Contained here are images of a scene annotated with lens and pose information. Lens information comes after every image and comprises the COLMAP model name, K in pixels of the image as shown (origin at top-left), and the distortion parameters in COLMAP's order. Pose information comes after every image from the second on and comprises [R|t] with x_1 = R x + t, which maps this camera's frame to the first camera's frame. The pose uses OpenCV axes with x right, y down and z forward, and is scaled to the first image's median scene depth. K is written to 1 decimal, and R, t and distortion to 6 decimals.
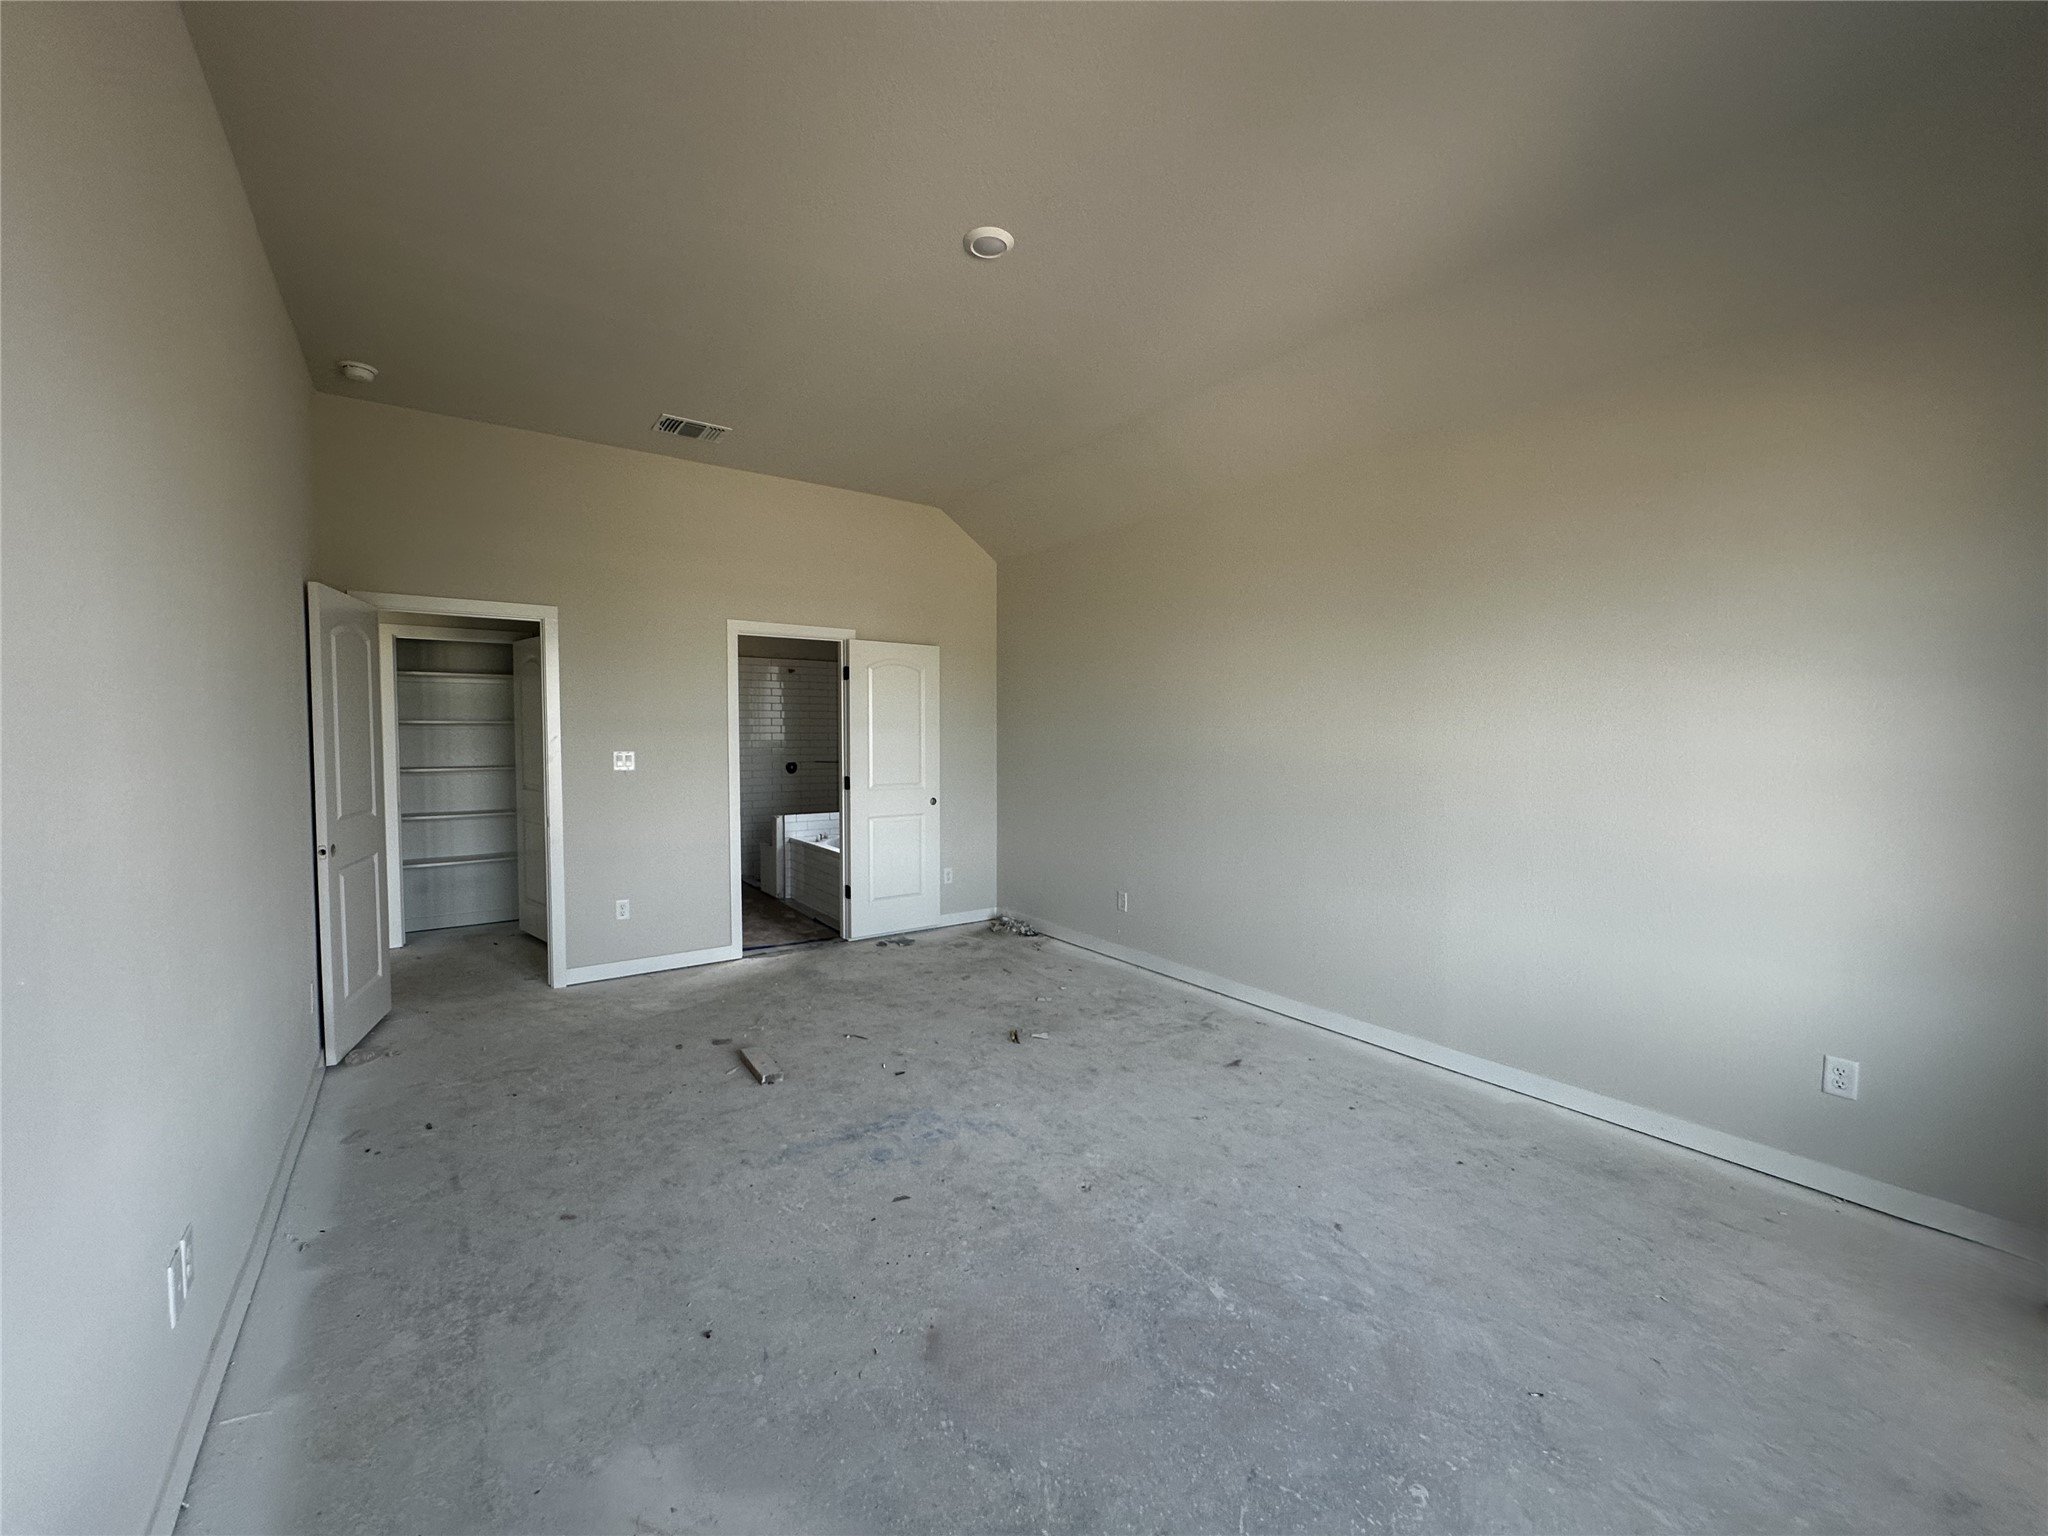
lens RADIAL K [[816.3, 0, 1024.0], [0, 816.3, 768.0], [0, 0, 1]] dist [-0.000965, -0.000184]
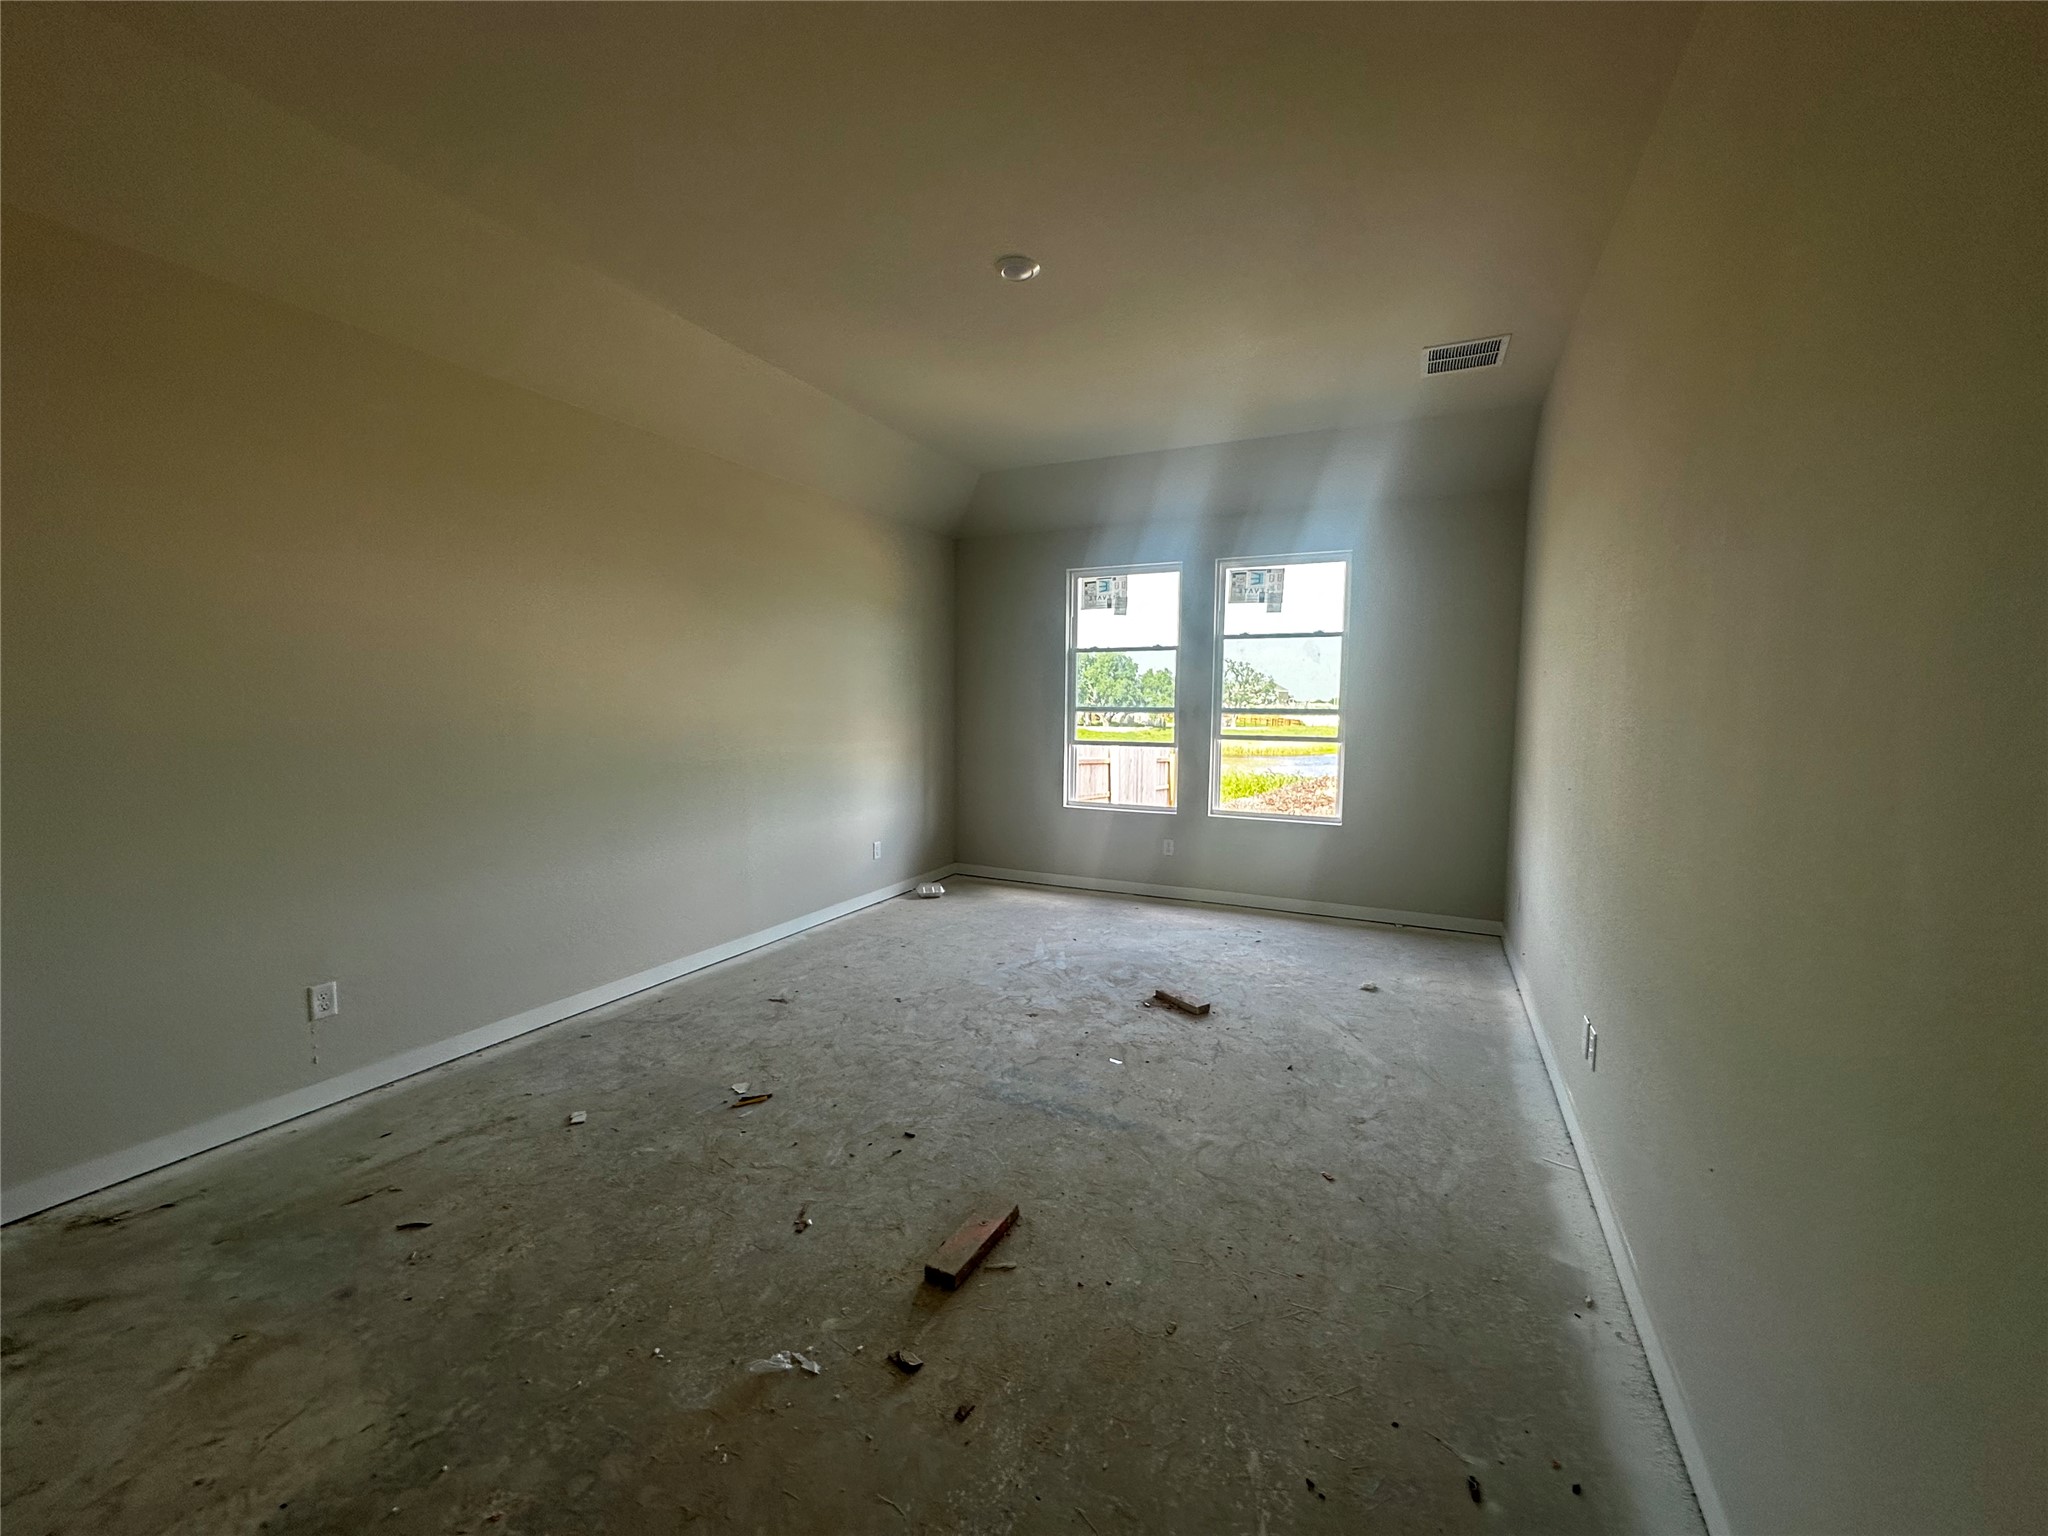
lens RADIAL K [[816.3, 0, 1024.0], [0, 816.3, 768.0], [0, 0, 1]] dist [-0.000965, -0.000184]
pose [[-0.496652, -0.066259, 0.865417, -0.616320], [0.033369, 0.994887, 0.095321, -0.031512], [-0.867308, 0.076220, -0.491902, 0.903684]]
